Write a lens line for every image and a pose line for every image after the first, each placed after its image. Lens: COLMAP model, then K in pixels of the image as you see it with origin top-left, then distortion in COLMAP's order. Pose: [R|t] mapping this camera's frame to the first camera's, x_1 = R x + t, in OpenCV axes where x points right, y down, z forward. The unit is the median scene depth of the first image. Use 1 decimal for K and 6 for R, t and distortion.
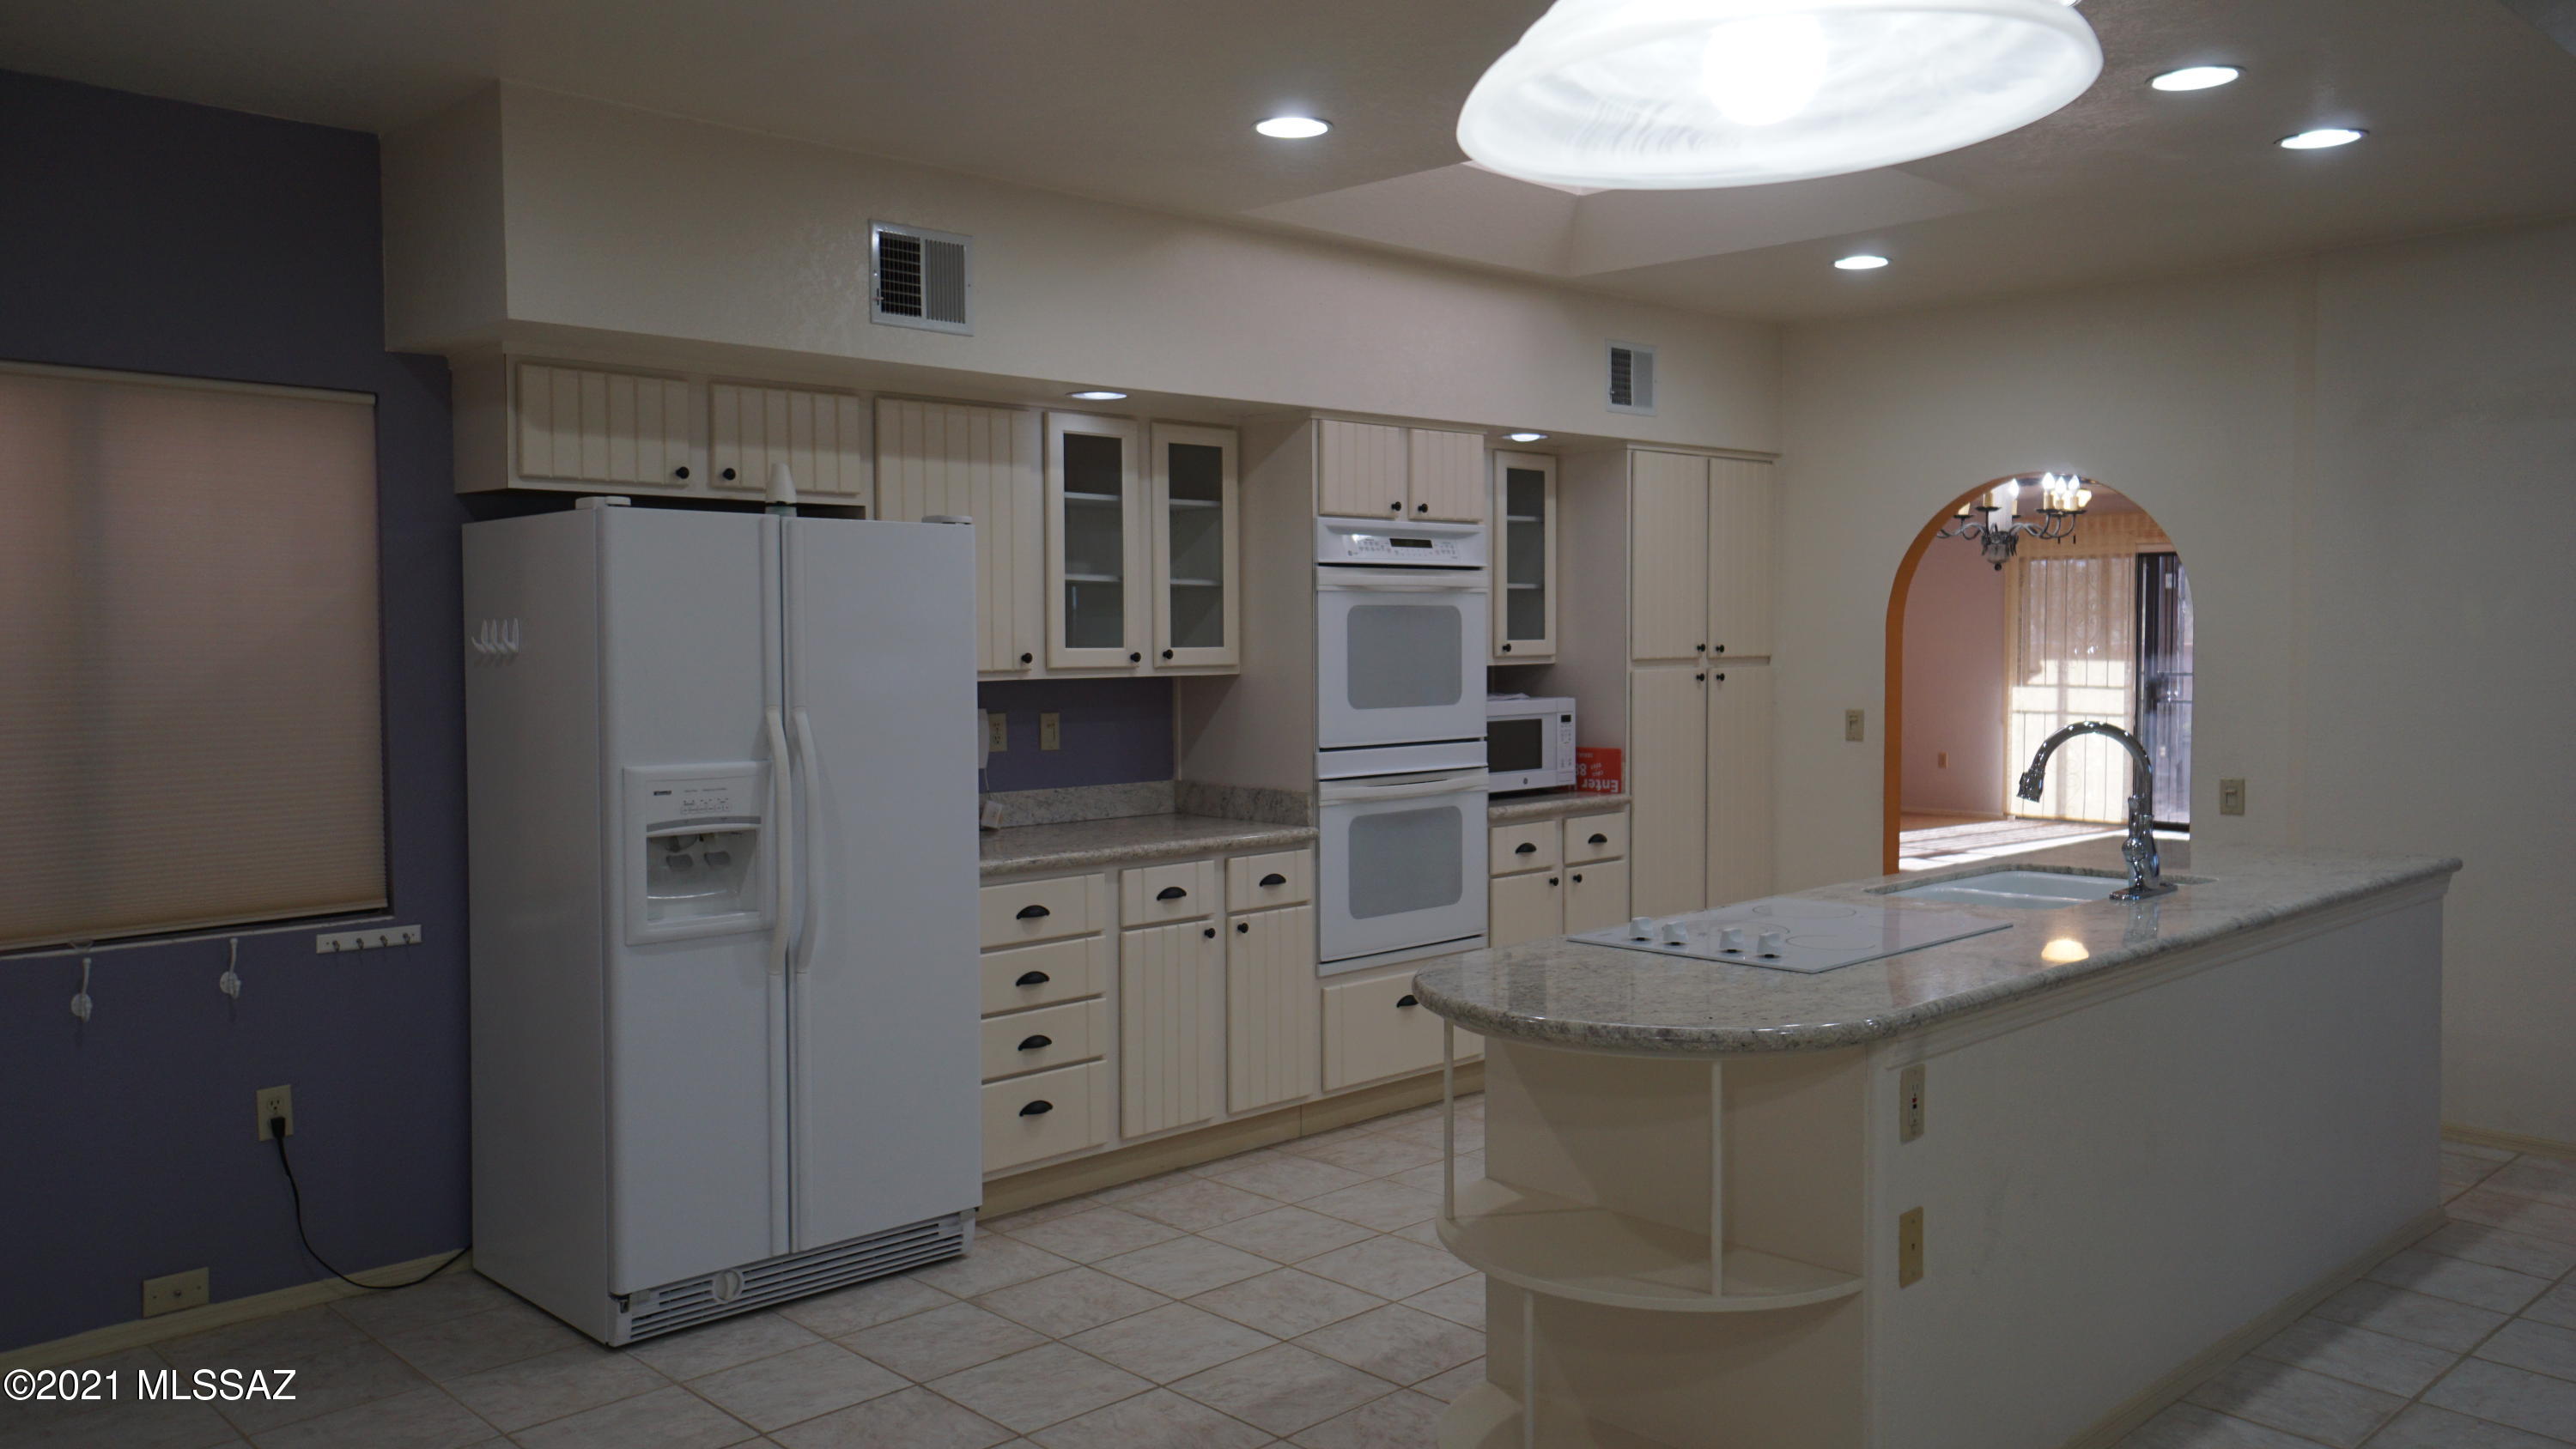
lens RADIAL K [[1926.2, 0, 1261.9], [0, 1926.2, 708.2], [0, 0, 1]] dist [0.020883, 0.038829]
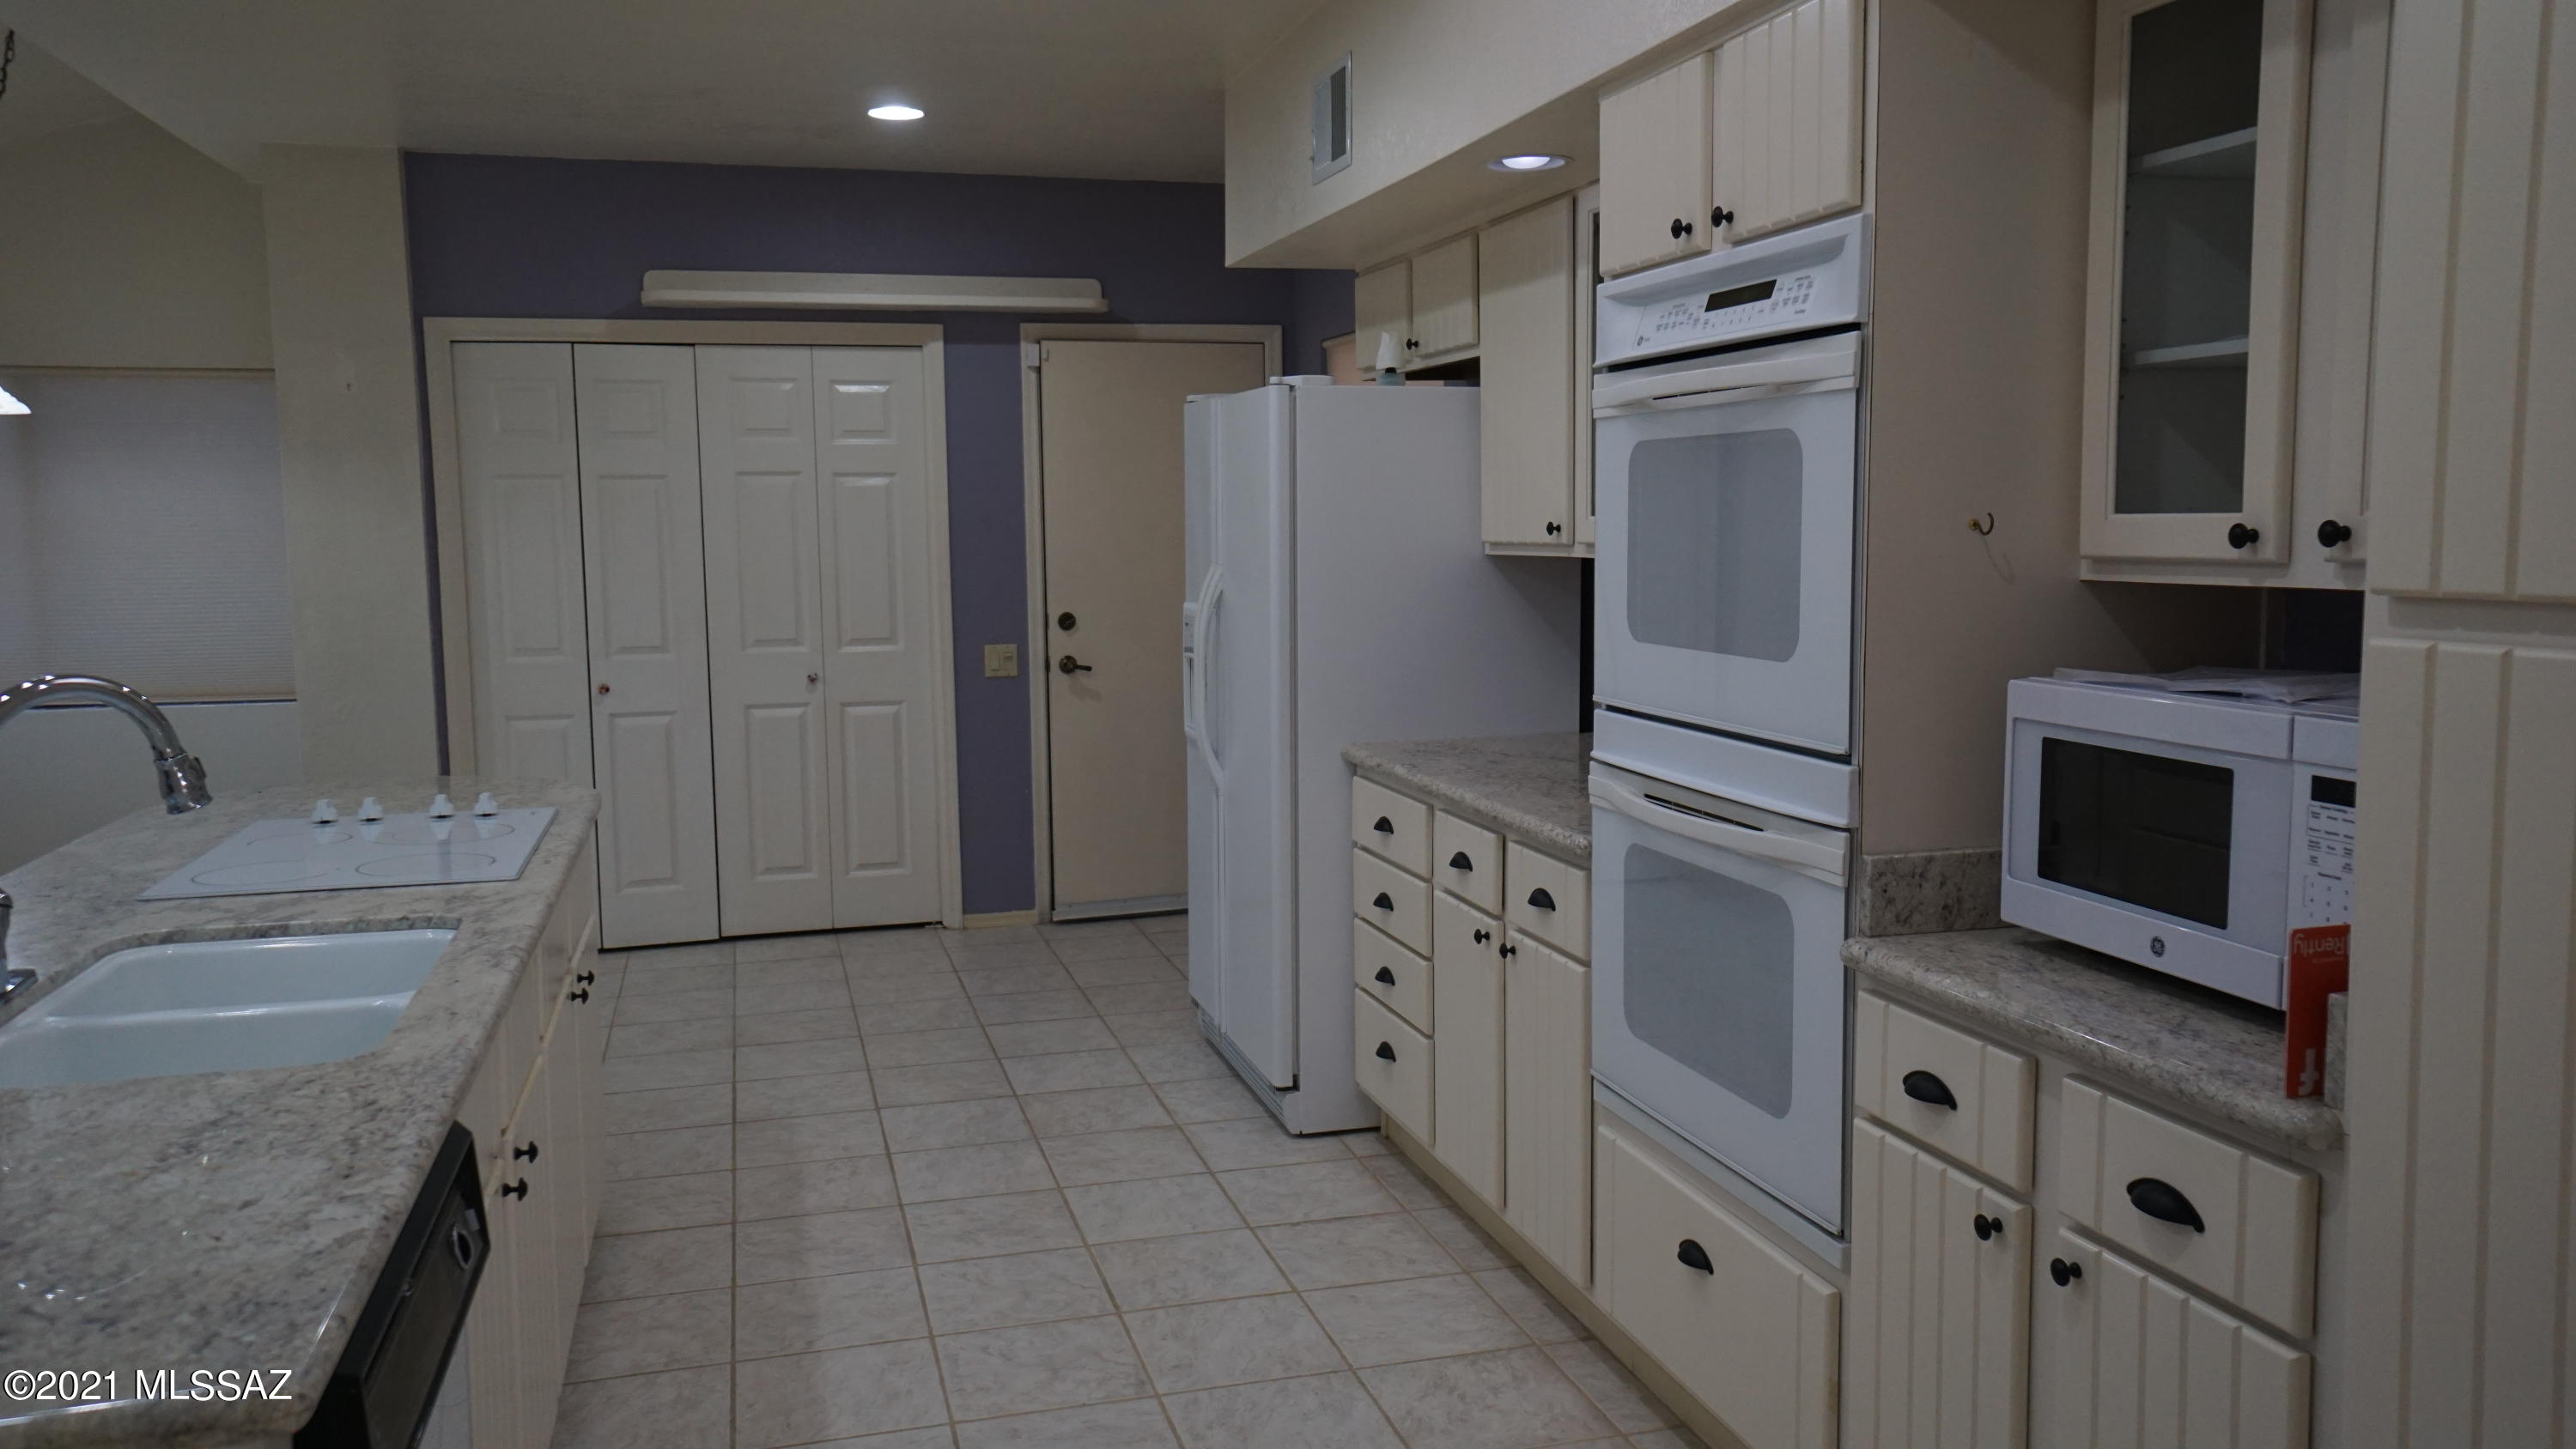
lens RADIAL K [[1926.2, 0, 1261.9], [0, 1926.2, 708.2], [0, 0, 1]] dist [0.020883, 0.038829]
pose [[-0.475955, 0.102761, -0.873446, 0.745363], [-0.019926, 0.991635, 0.127524, -0.061883], [0.879244, 0.078100, -0.469926, 1.547854]]
